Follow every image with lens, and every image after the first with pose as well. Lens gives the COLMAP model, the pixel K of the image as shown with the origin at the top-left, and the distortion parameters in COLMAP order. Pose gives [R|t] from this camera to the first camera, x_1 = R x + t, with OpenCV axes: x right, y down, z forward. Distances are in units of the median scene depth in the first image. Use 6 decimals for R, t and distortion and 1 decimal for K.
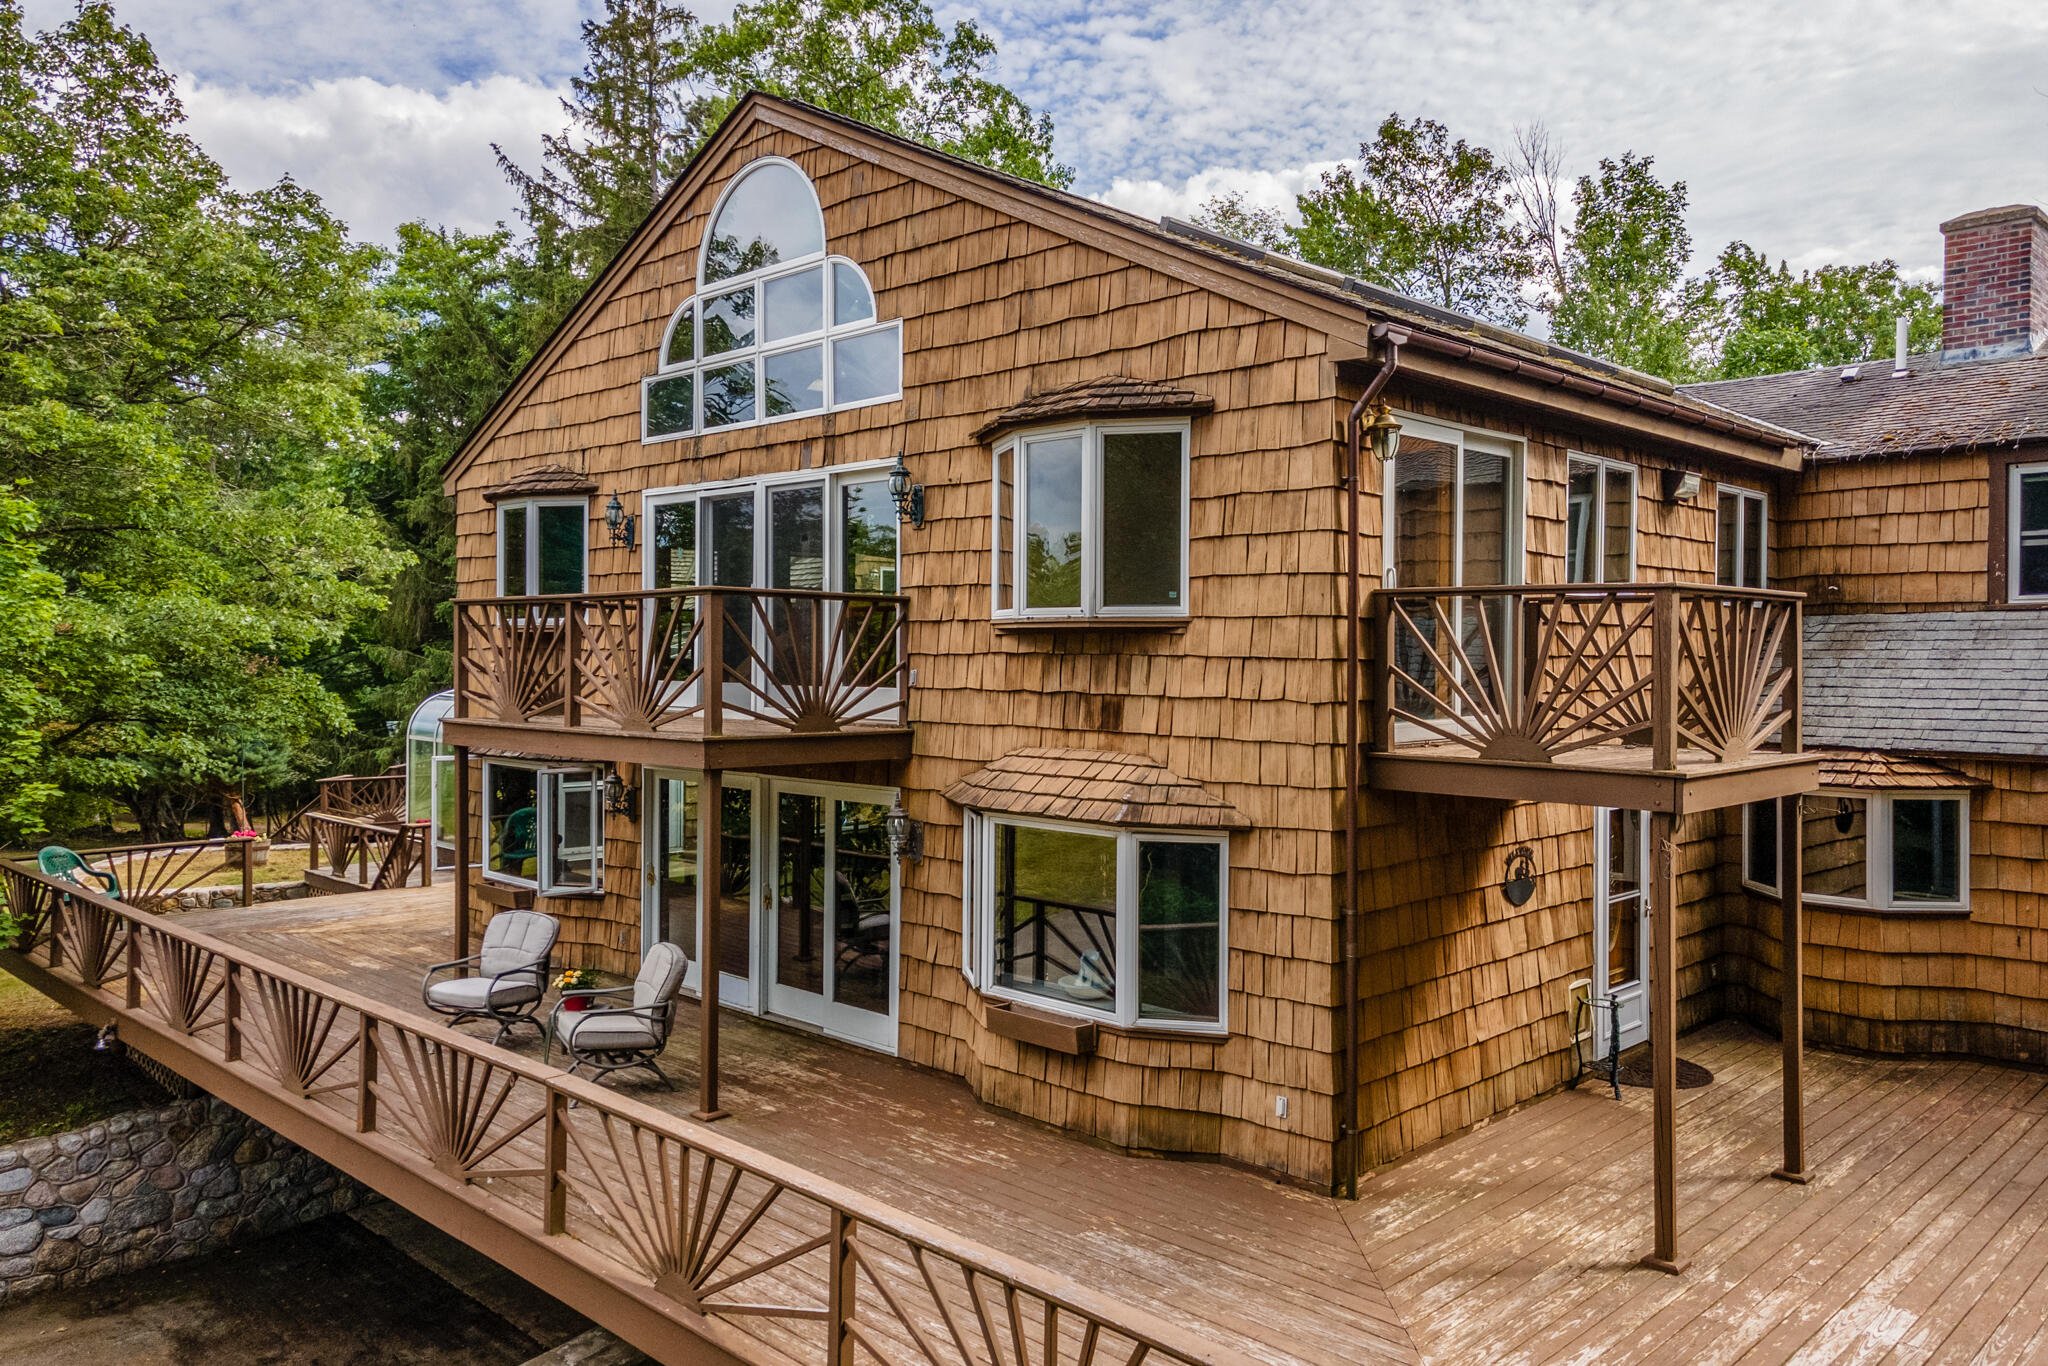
lens RADIAL K [[1484.4, 0, 1025.8], [0, 1484.4, 674.8], [0, 0, 1]] dist [0.029289, 0.012306]
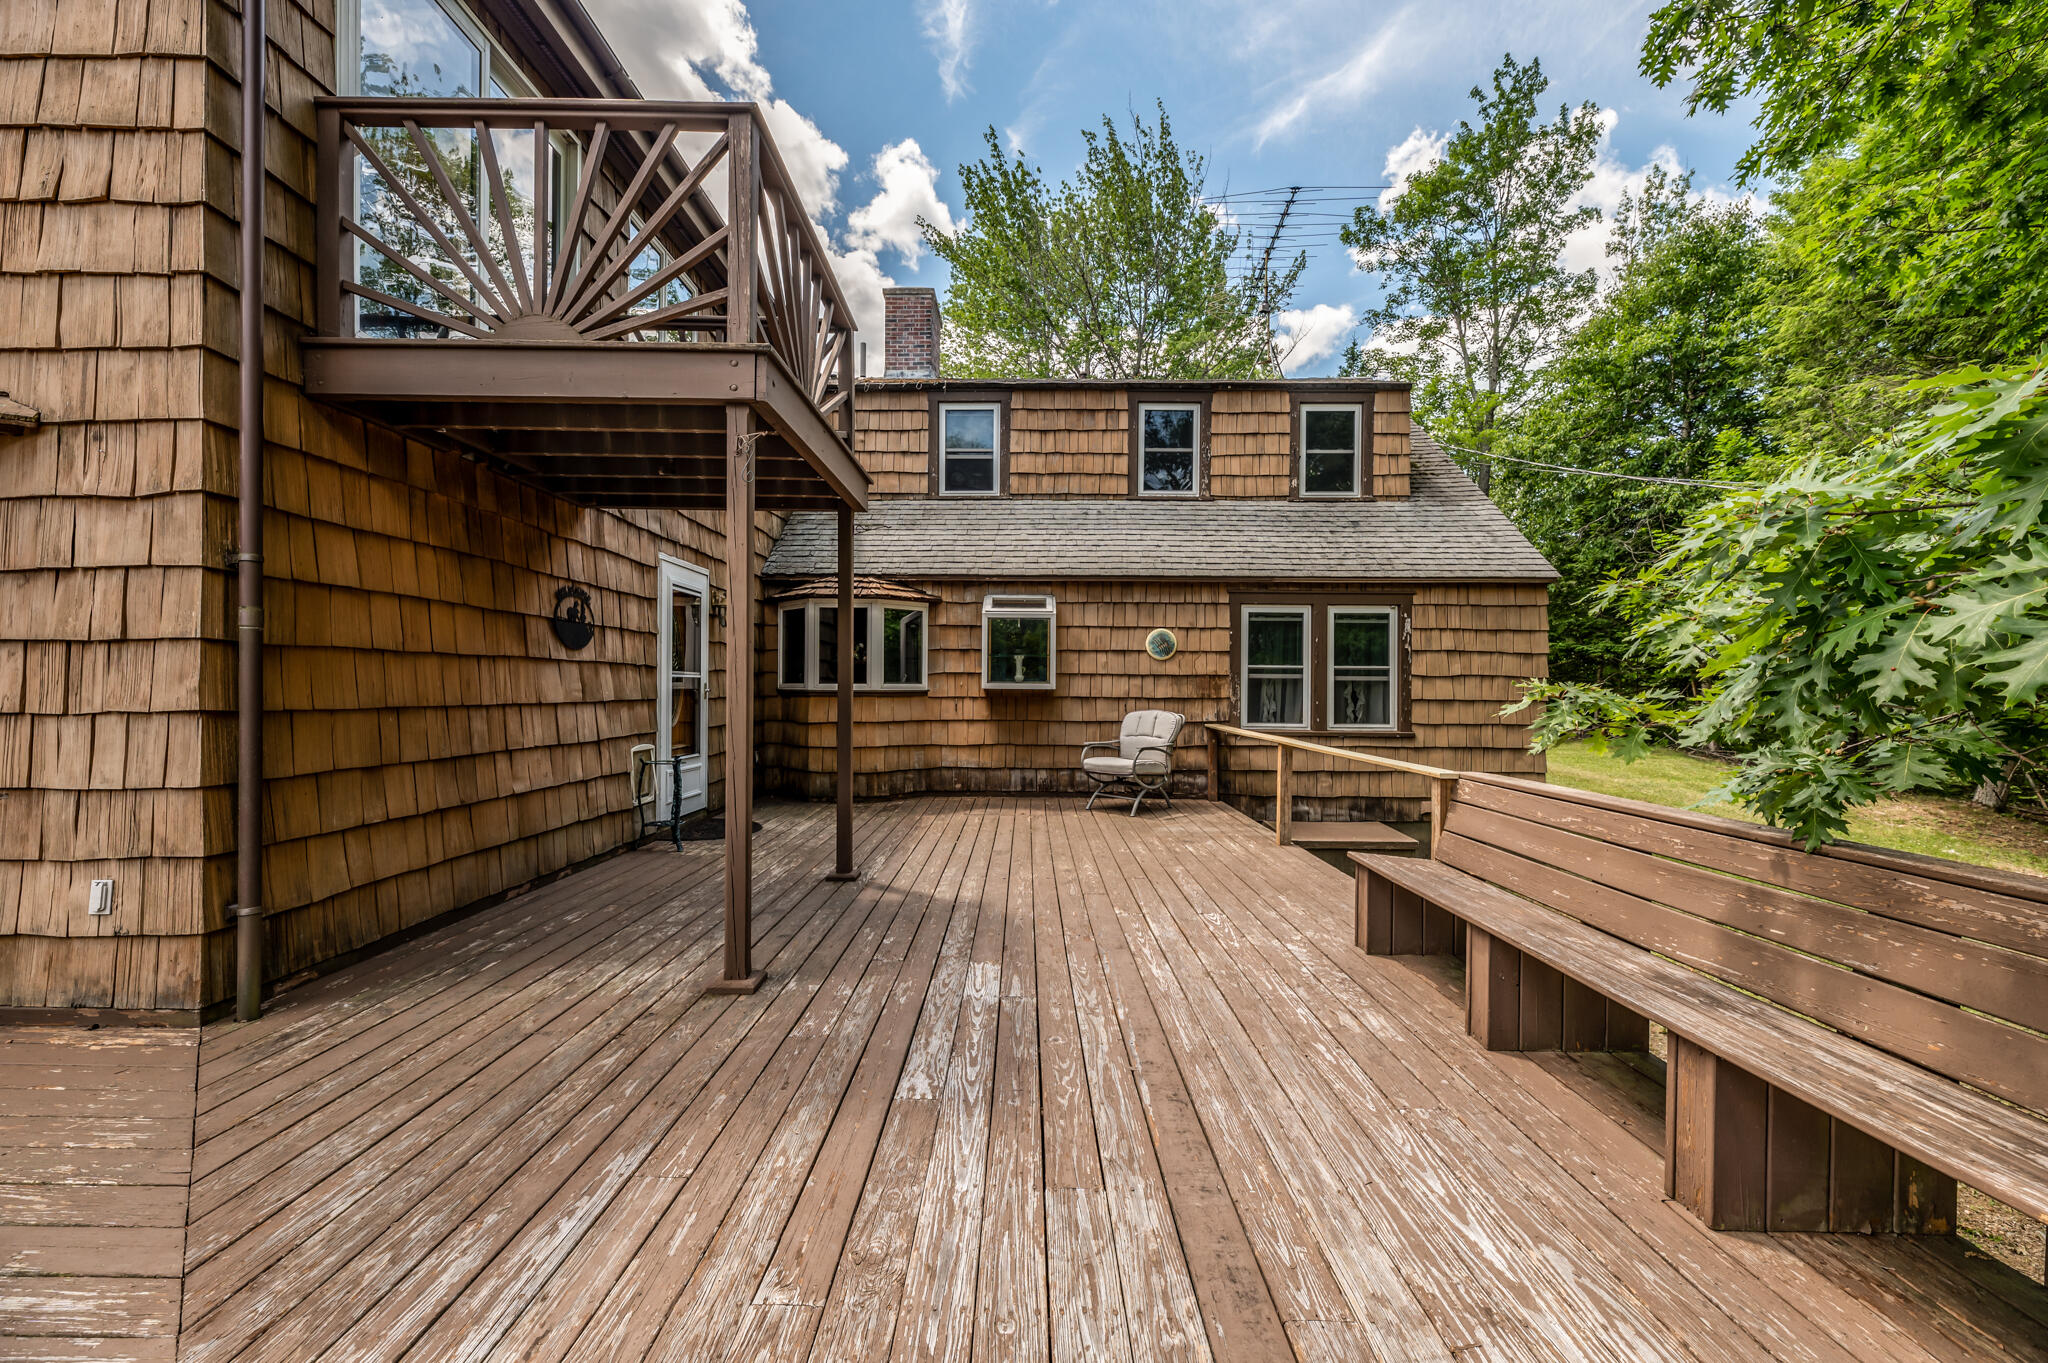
lens RADIAL K [[822.3, 0, 1028.1], [0, 822.3, 685.2], [0, 0, 1]] dist [-0.002699, -0.000405]
pose [[0.712780, 0.000136, 0.701388, 0.178168], [0.004419, 0.999979, -0.004684, 0.182235], [-0.701374, 0.006438, 0.712764, 0.447587]]
